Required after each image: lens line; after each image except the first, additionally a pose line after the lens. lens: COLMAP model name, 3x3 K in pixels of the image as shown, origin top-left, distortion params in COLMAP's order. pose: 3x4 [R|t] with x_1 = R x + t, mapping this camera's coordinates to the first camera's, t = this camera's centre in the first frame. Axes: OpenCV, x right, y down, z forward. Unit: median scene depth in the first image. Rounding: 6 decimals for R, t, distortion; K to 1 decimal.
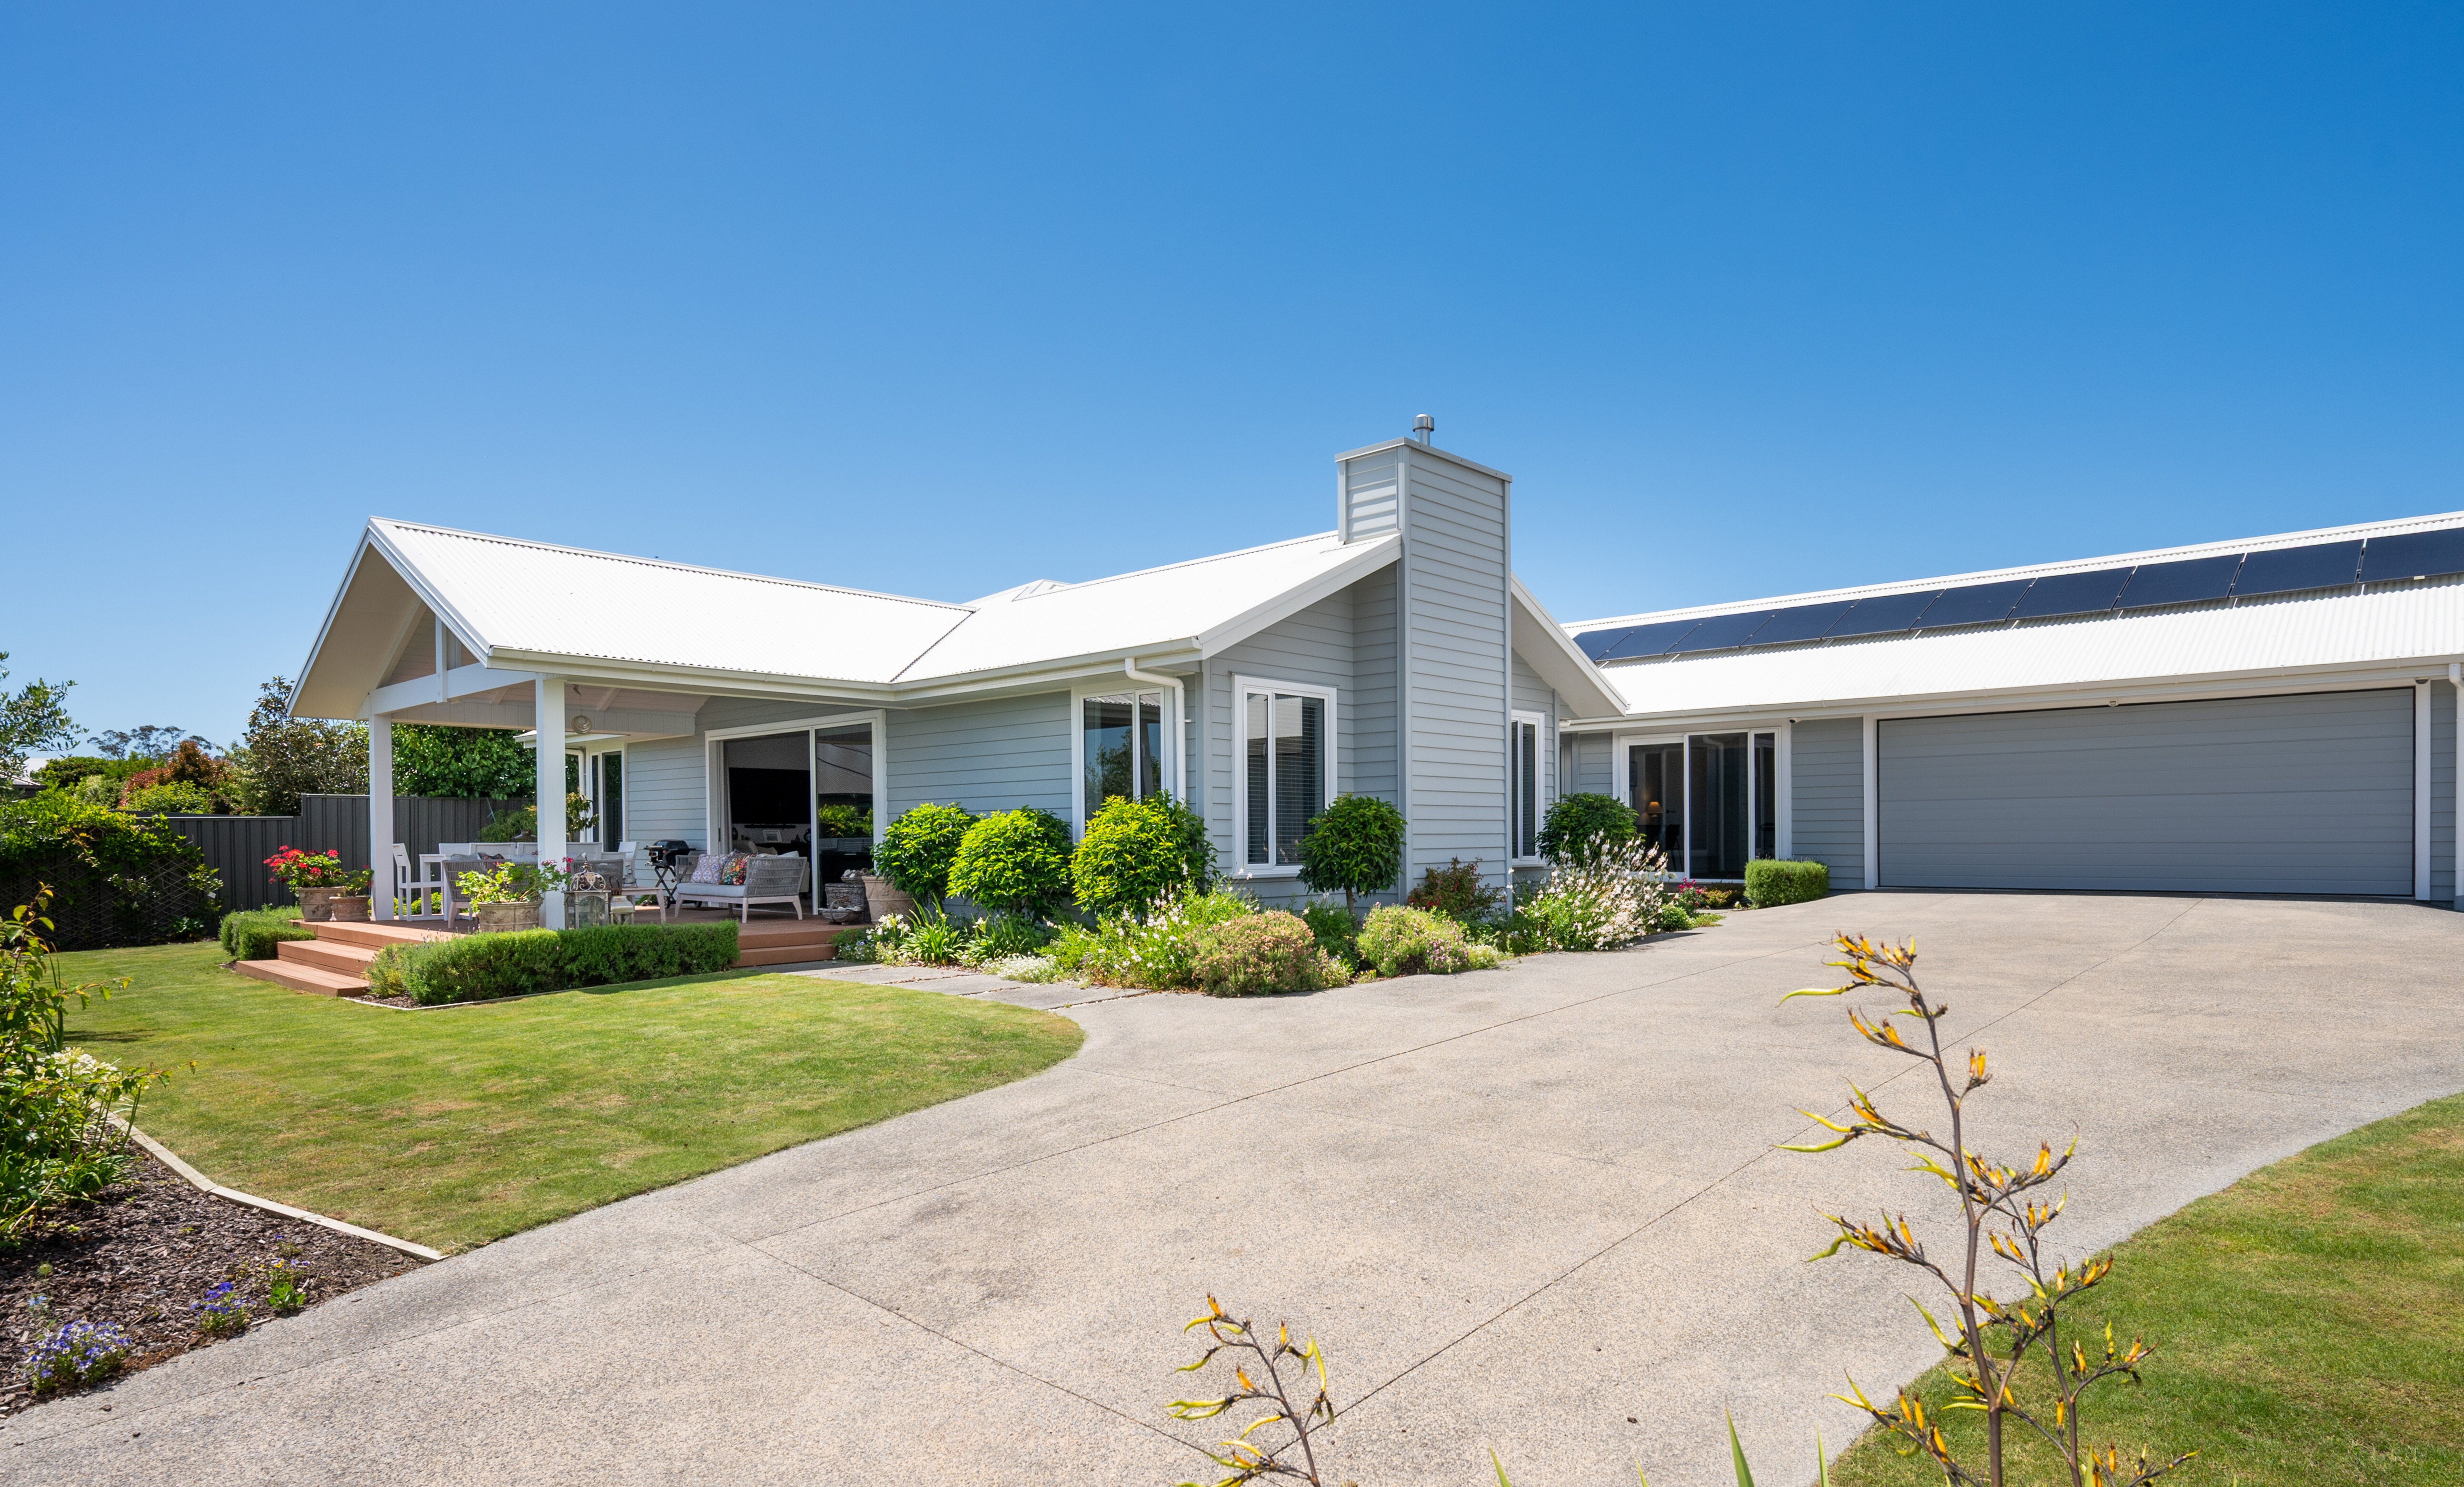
lens RADIAL K [[1282.1, 0, 1308.0], [0, 1282.1, 845.1], [0, 0, 1]] dist [-0.002471, -0.001205]
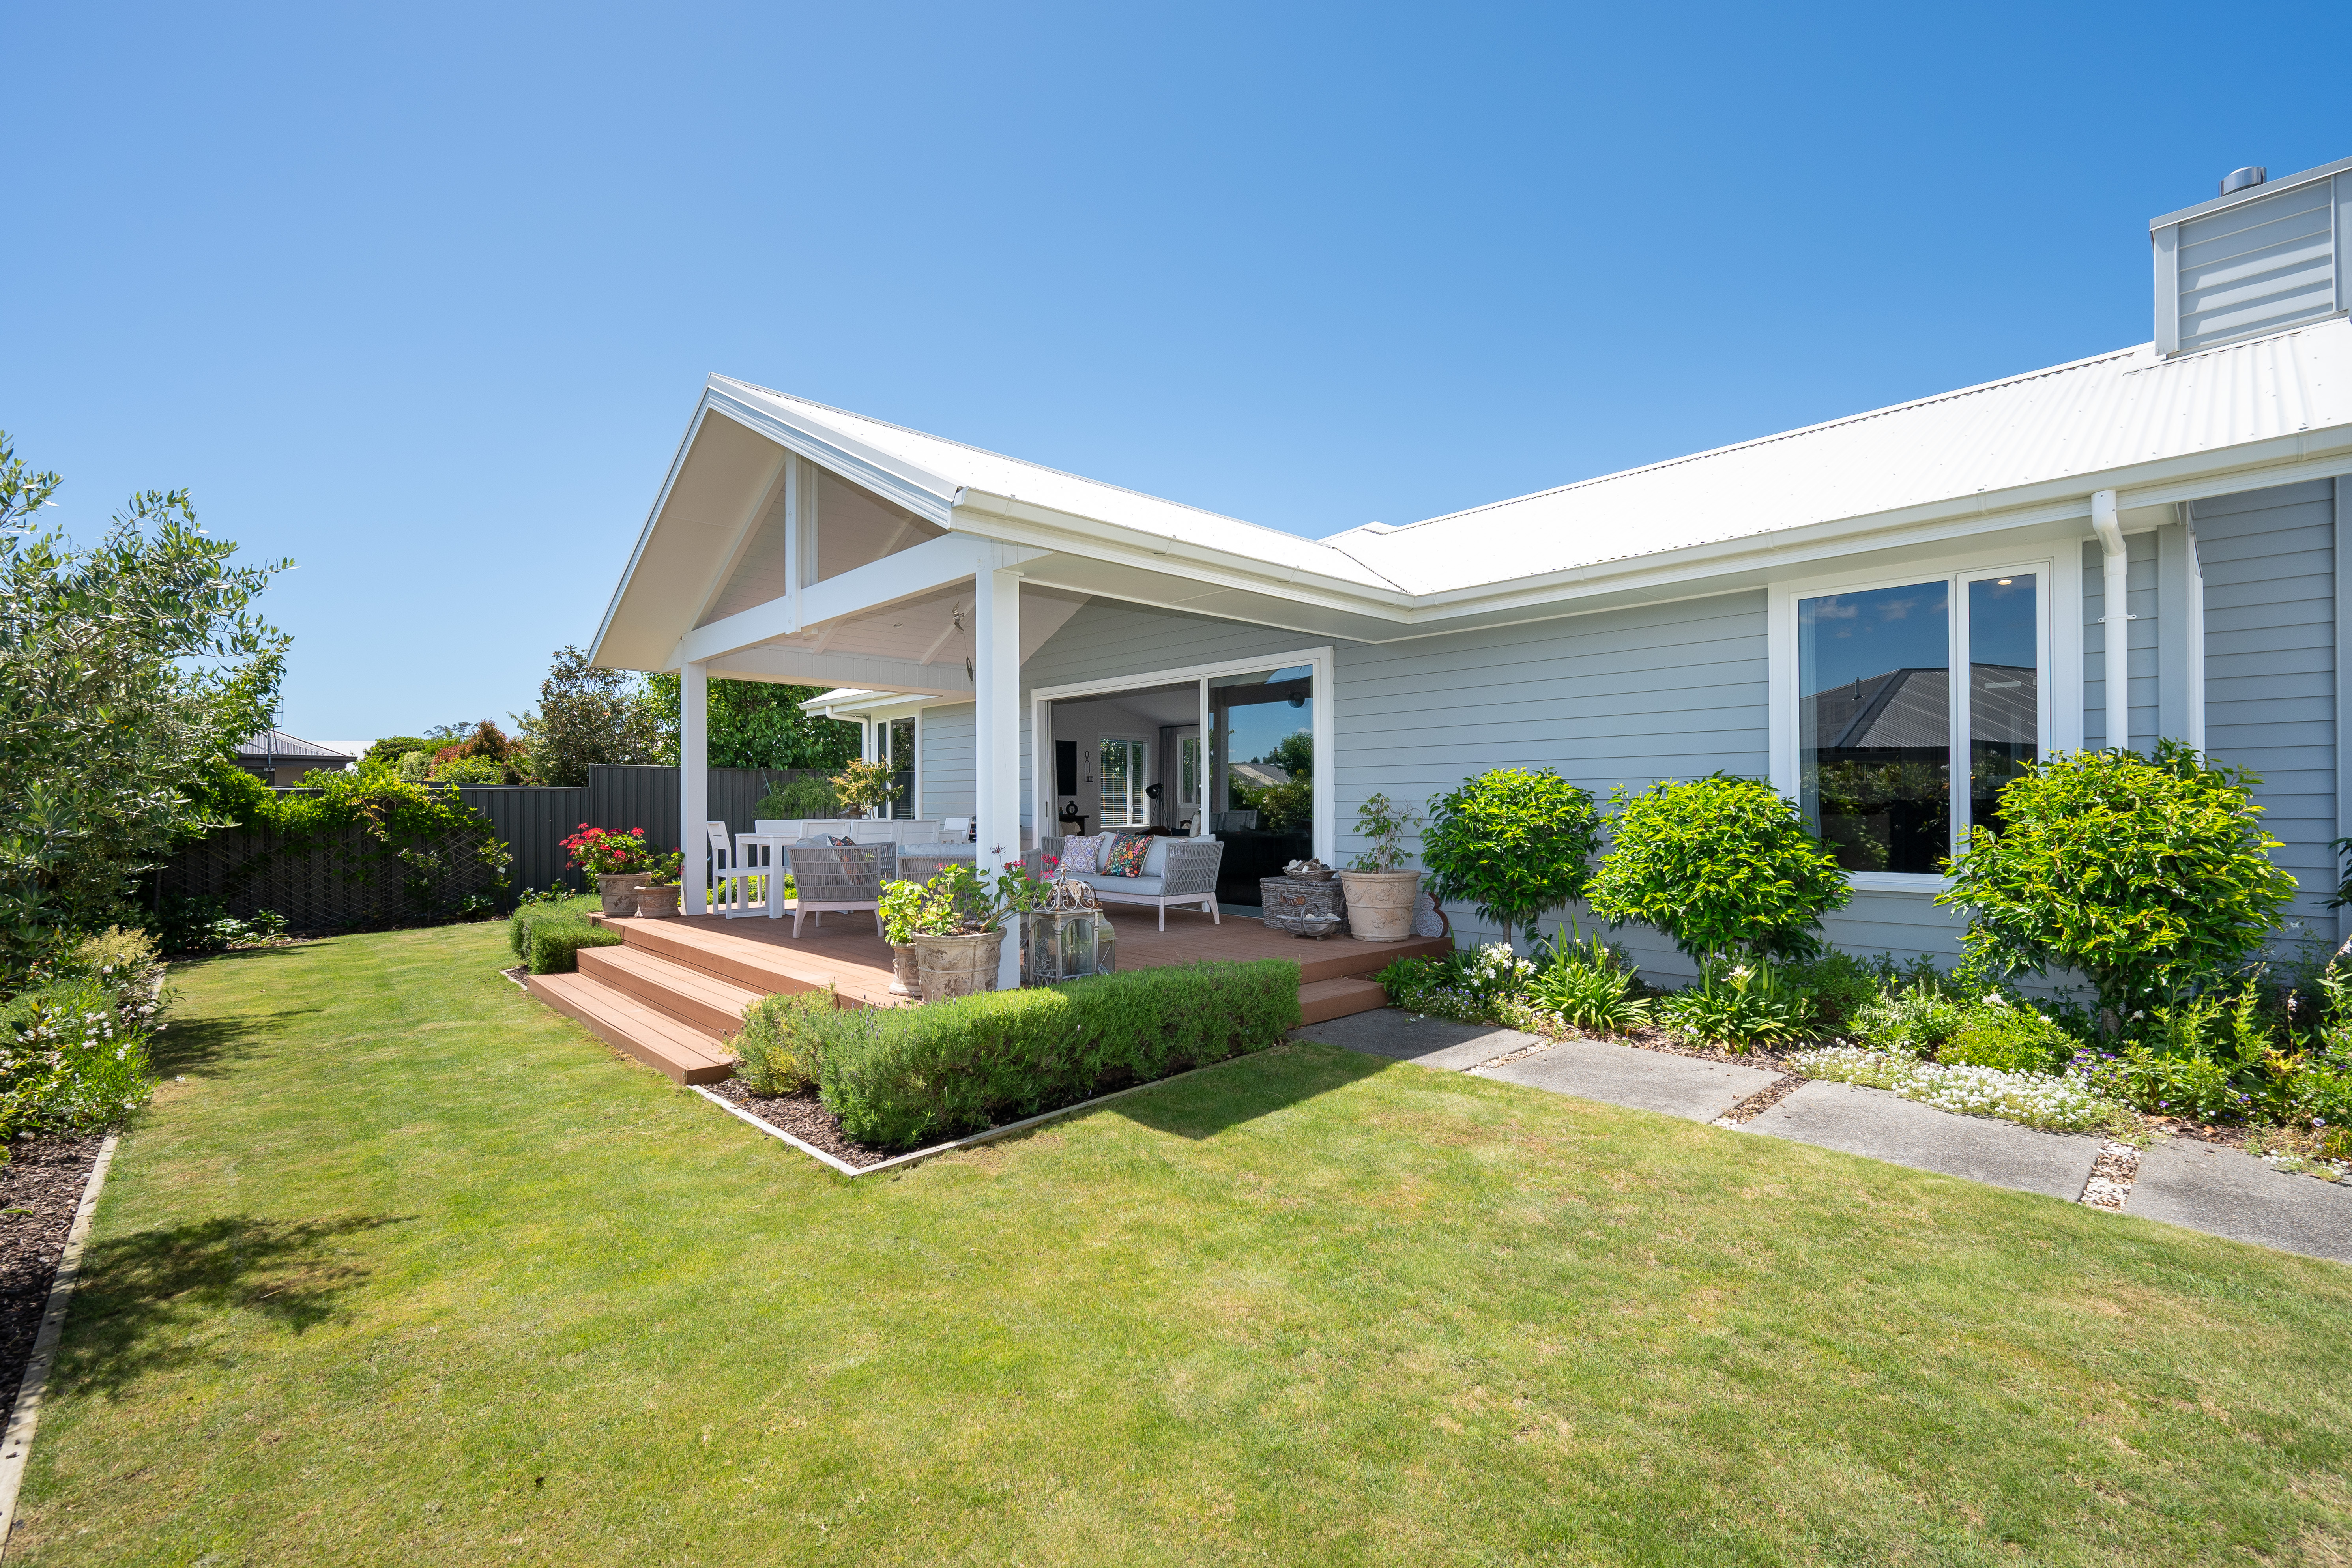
lens RADIAL K [[975.8, 0, 1178.4], [0, 975.8, 785.9], [0, 0, 1]] dist [-0.001977, 0.000108]
pose [[0.994559, 0.001100, -0.104173, -0.348893], [-0.003710, 0.999684, -0.024860, -0.009083], [0.104112, 0.025111, 0.994248, 0.409841]]
